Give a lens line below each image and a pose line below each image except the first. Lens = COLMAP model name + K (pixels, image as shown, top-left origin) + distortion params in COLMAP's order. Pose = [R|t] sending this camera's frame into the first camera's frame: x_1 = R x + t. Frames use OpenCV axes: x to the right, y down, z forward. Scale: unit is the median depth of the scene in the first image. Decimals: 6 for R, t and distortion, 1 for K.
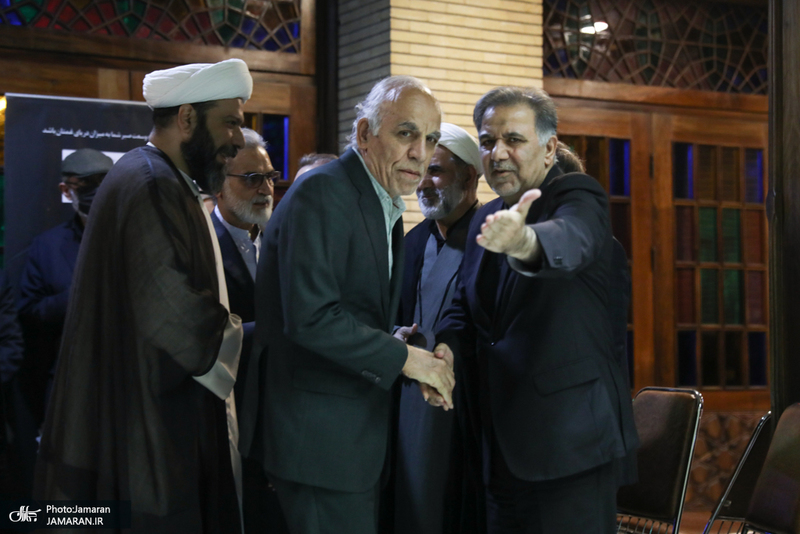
lens RADIAL K [[1548.7, 0, 400.0], [0, 1548.7, 267.0], [0, 0, 1]] dist [0.132850, 0.078575]
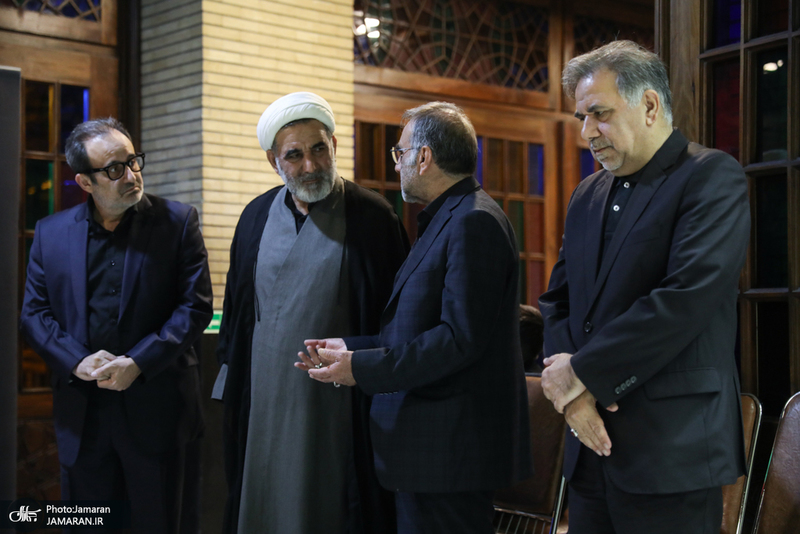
lens RADIAL K [[1376.3, 0, 400.5], [0, 1376.3, 283.2], [0, 0, 1]] dist [0.157349, -0.083991]
pose [[0.980912, 0.006335, 0.194351, -0.048704], [-0.008217, 0.999927, 0.008878, 0.011983], [-0.194280, -0.010305, 0.980892, 0.131805]]
